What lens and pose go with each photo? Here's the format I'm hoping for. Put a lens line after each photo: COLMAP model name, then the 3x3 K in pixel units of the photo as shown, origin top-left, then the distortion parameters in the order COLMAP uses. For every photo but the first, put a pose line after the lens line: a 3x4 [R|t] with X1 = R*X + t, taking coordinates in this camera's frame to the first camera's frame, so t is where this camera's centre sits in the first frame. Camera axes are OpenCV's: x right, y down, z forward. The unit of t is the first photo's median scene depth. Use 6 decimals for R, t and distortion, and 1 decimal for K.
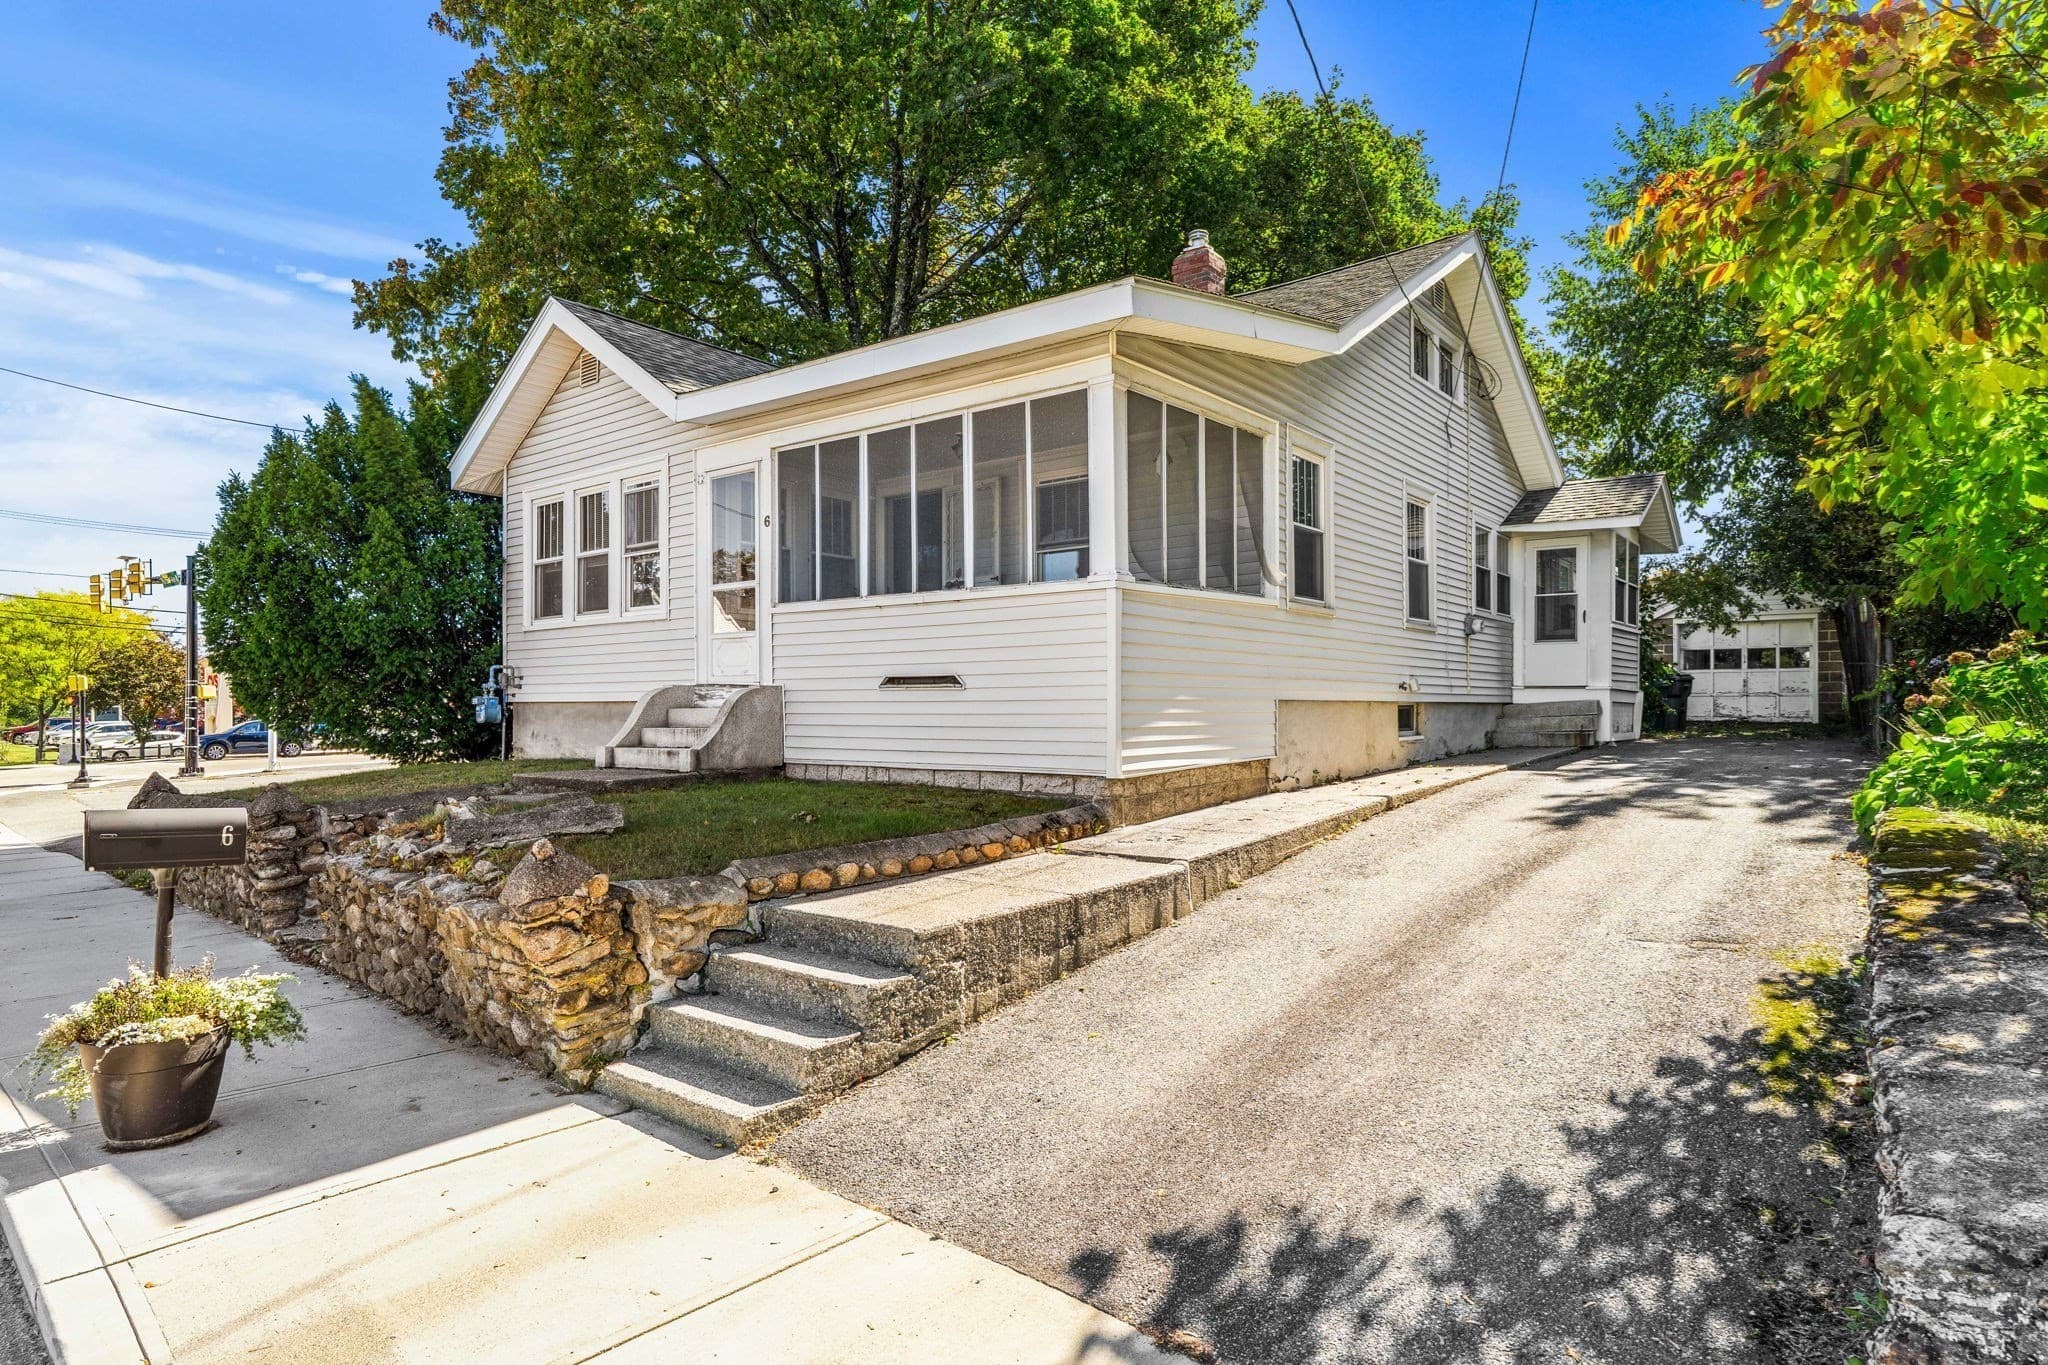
lens RADIAL K [[1142.0, 0, 1028.9], [0, 1142.0, 716.2], [0, 0, 1]] dist [-0.001855, -0.000495]
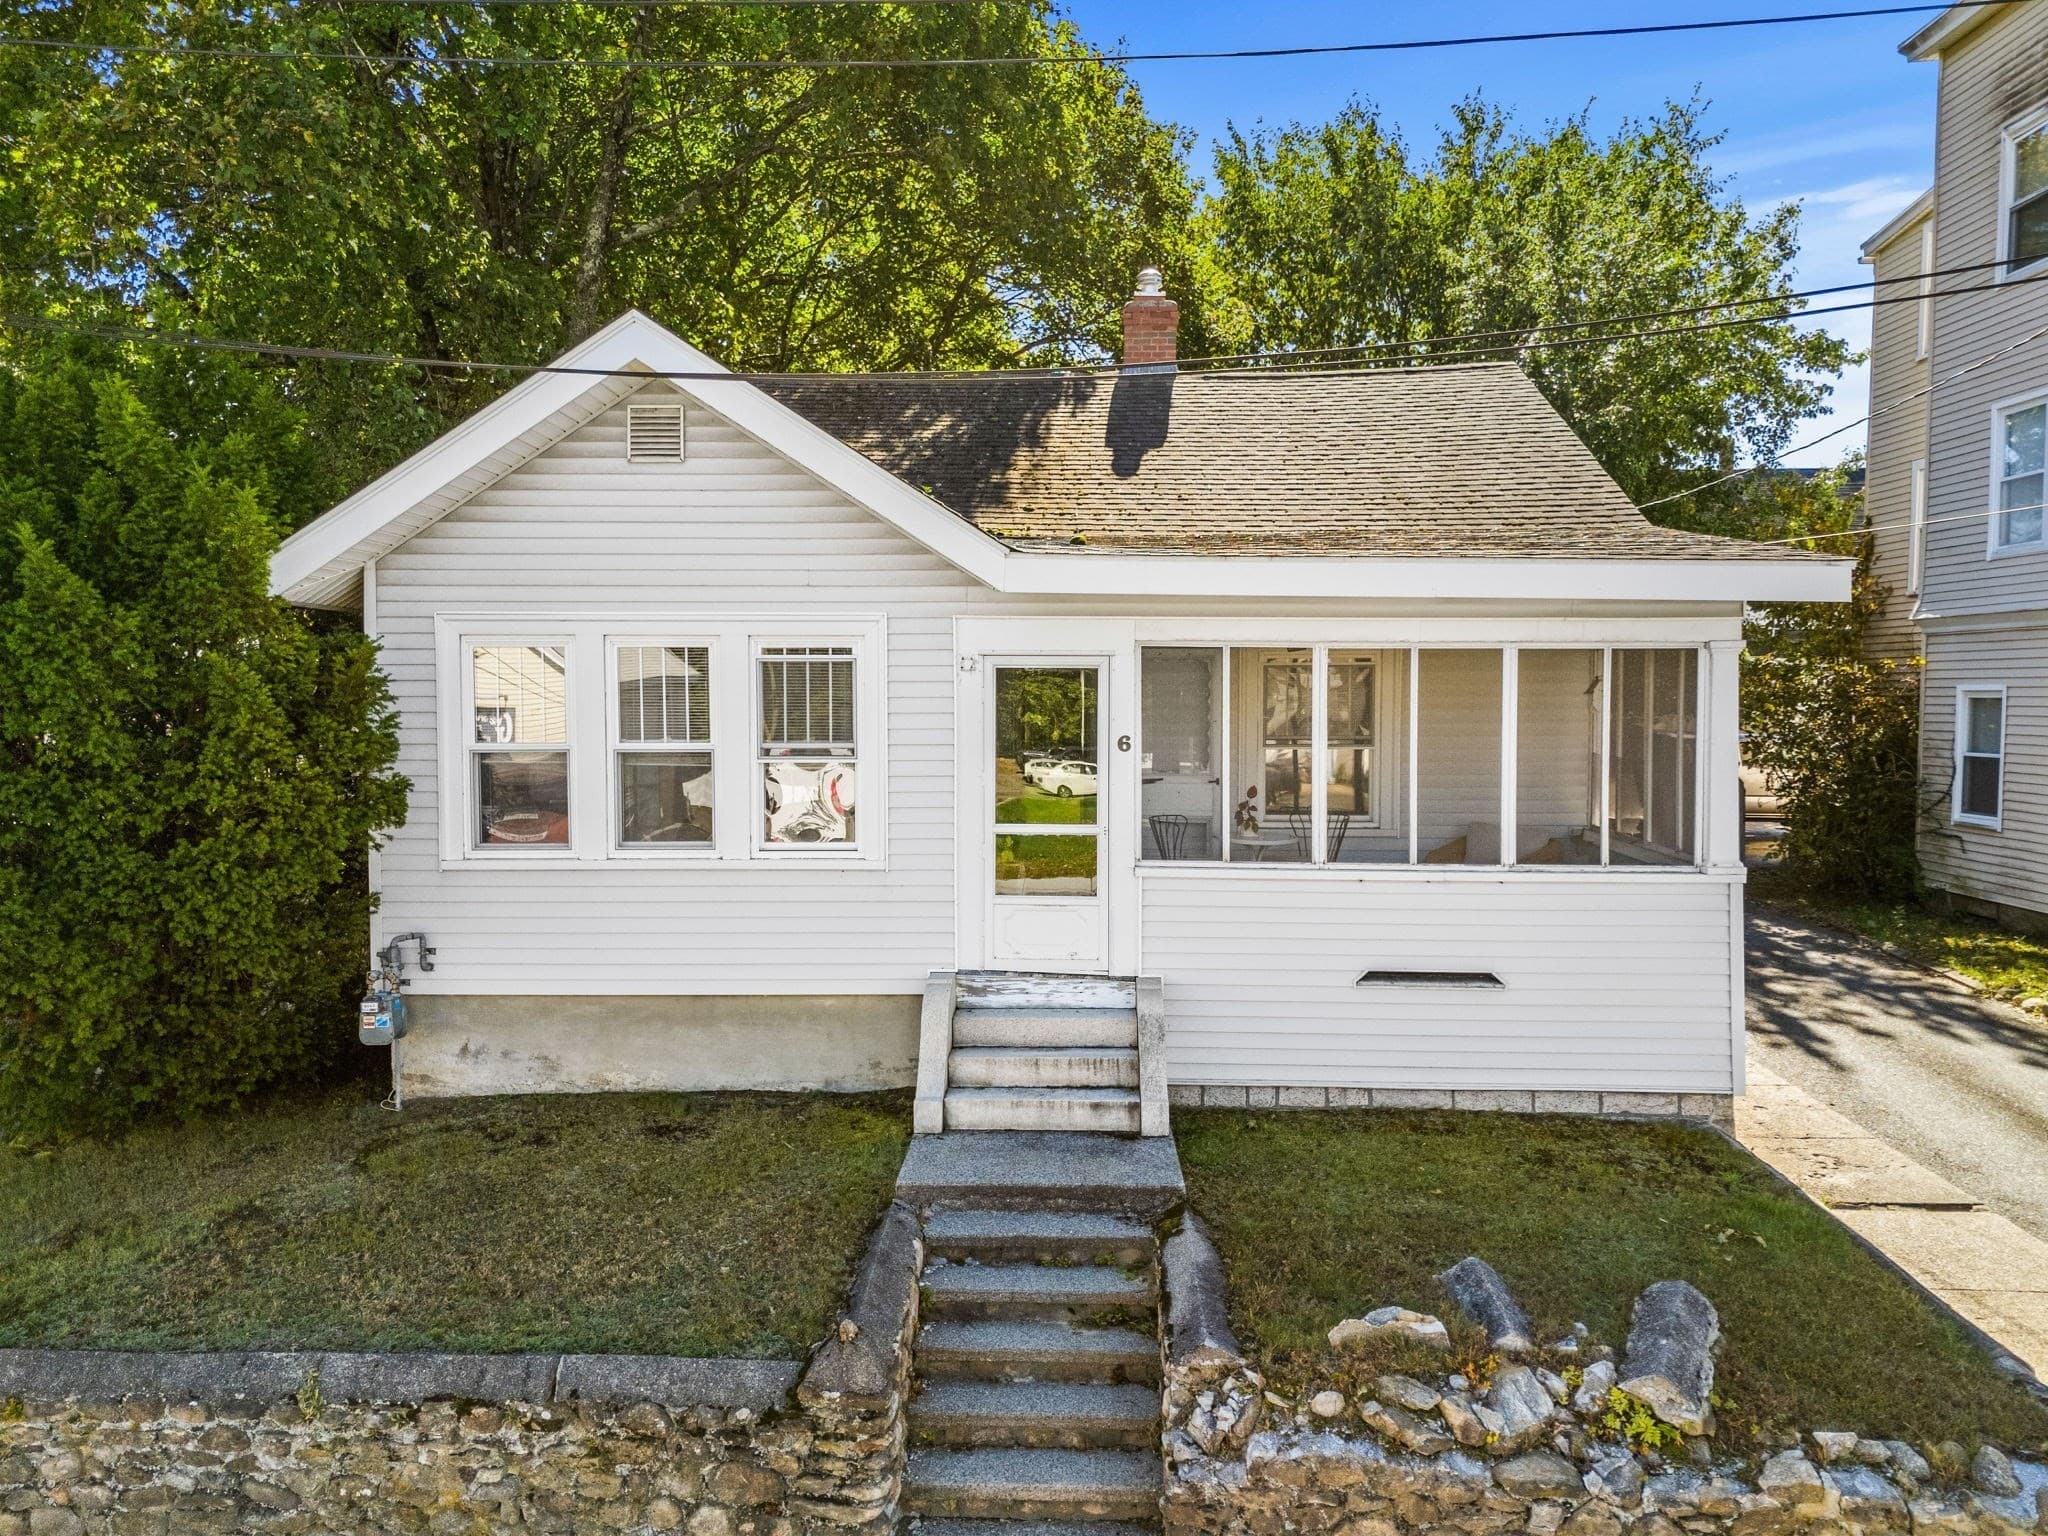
lens RADIAL K [[1524.5, 0, 1024.0], [0, 1524.5, 768.0], [0, 0, 1]] dist [0.076491, -0.068431]
pose [[0.799749, -0.029702, 0.599600, -0.869440], [0.002648, 0.998940, 0.045952, -0.205985], [-0.600329, -0.035162, 0.798980, 0.301198]]
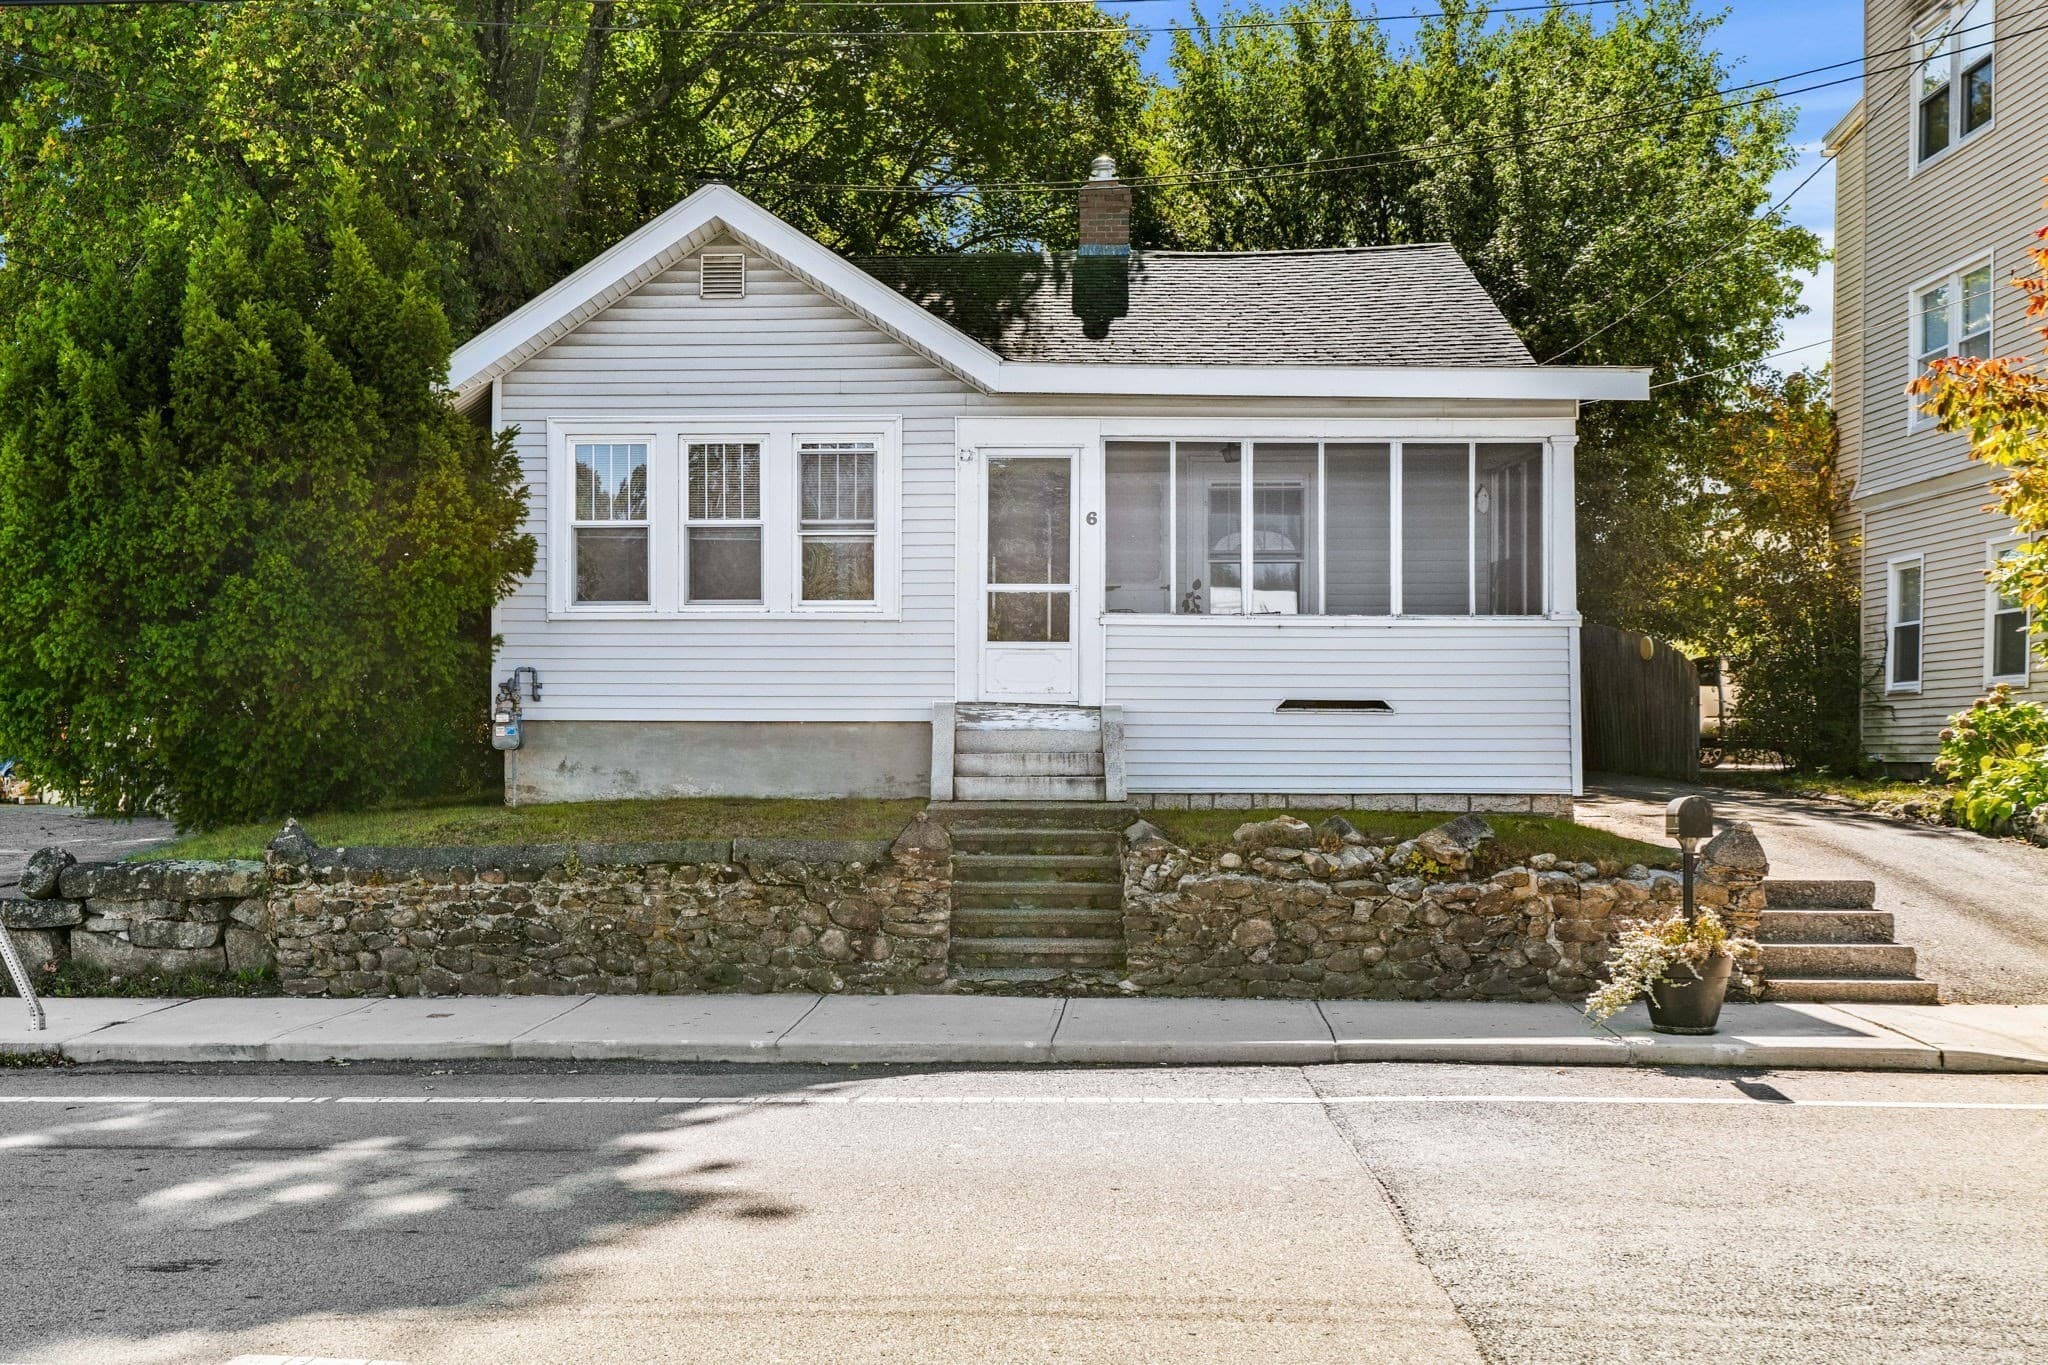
lens RADIAL K [[2124.1, 0, 870.3], [0, 2124.1, 780.3], [0, 0, 1]] dist [0.007953, -0.001418]
pose [[0.811448, -0.004218, 0.584410, -1.370801], [-0.001104, 0.999961, 0.008751, 0.017106], [-0.584424, -0.007746, 0.811411, -0.235626]]
